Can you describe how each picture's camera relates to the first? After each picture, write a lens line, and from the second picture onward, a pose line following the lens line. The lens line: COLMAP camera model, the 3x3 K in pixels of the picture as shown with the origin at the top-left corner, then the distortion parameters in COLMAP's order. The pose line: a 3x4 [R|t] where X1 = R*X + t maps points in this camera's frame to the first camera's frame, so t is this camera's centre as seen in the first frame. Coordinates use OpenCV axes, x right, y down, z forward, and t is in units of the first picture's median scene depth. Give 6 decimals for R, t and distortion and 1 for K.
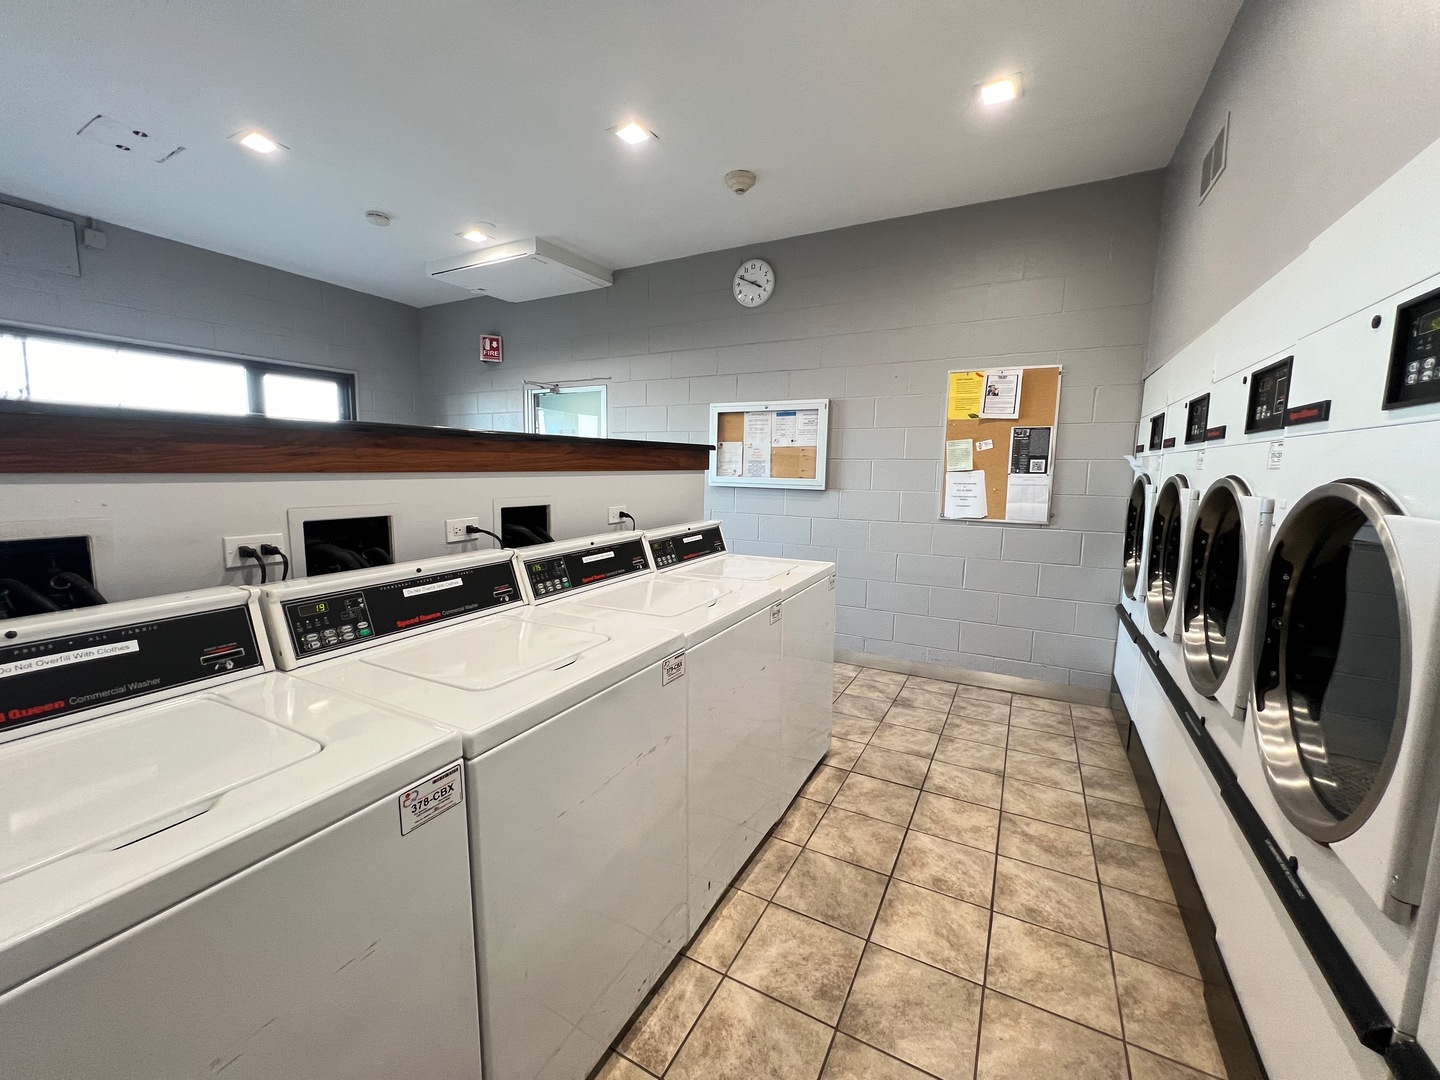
lens RADIAL K [[578.4, 0, 715.3], [0, 578.4, 540.1], [0, 0, 1]] dist [-0.001035, 0.000611]
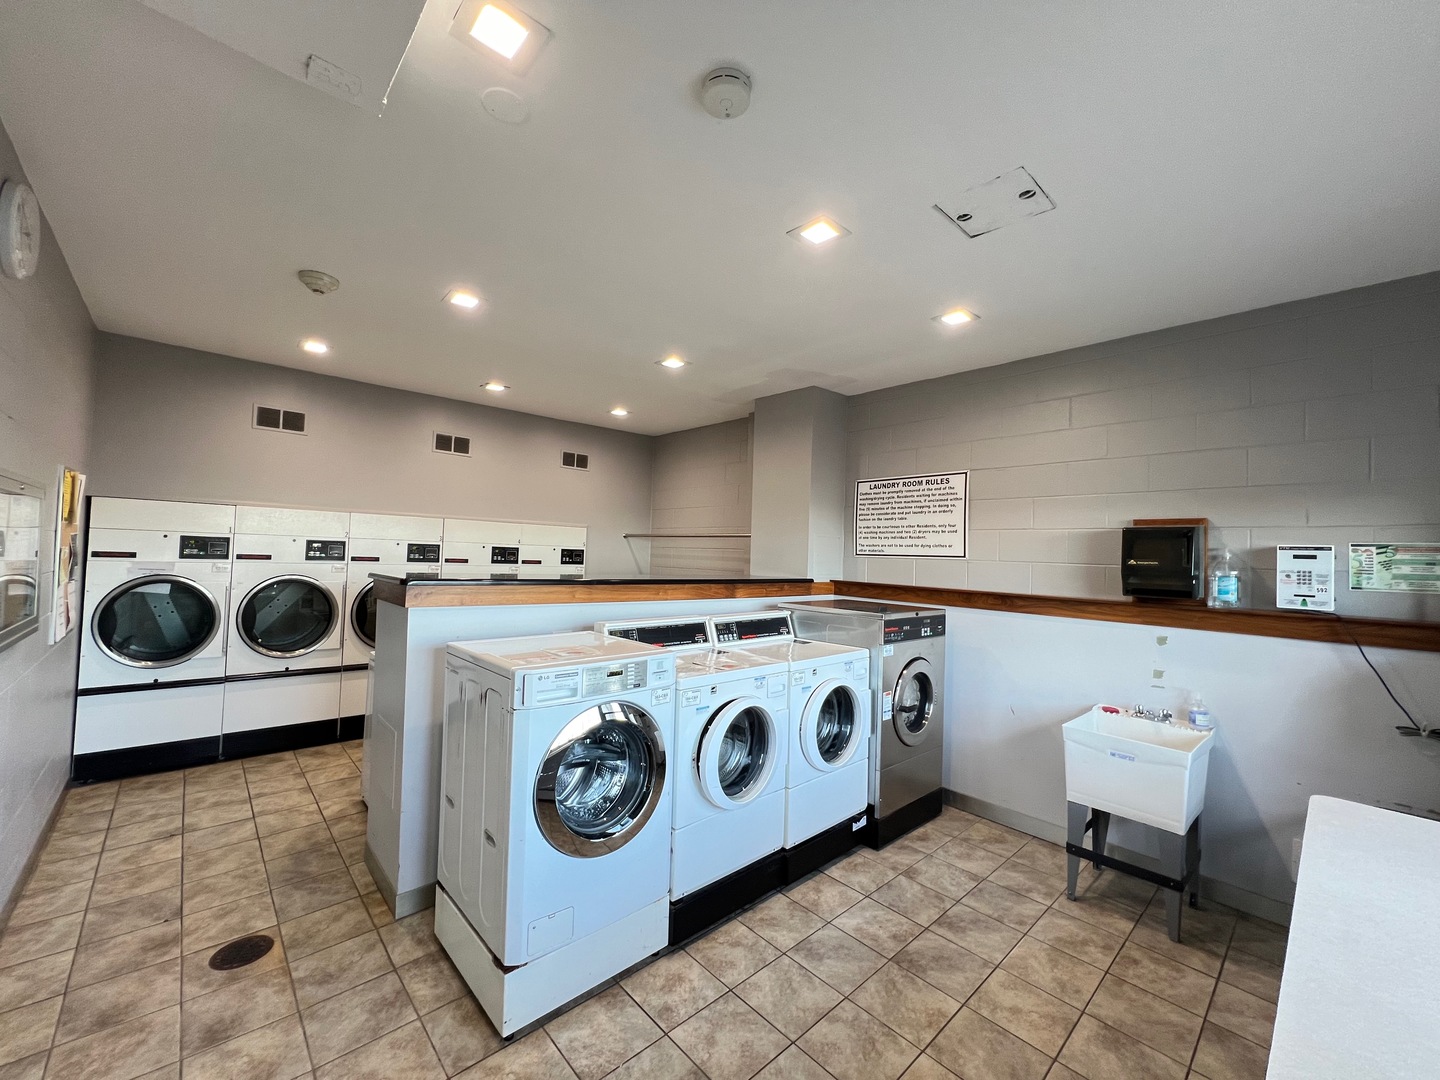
lens RADIAL K [[578.4, 0, 715.3], [0, 578.4, 540.1], [0, 0, 1]] dist [-0.001035, 0.000611]
pose [[-0.944635, -0.027470, 0.326972, -0.837820], [0.007316, 0.994478, 0.104688, -0.289745], [-0.328042, 0.101284, -0.939218, 1.683369]]
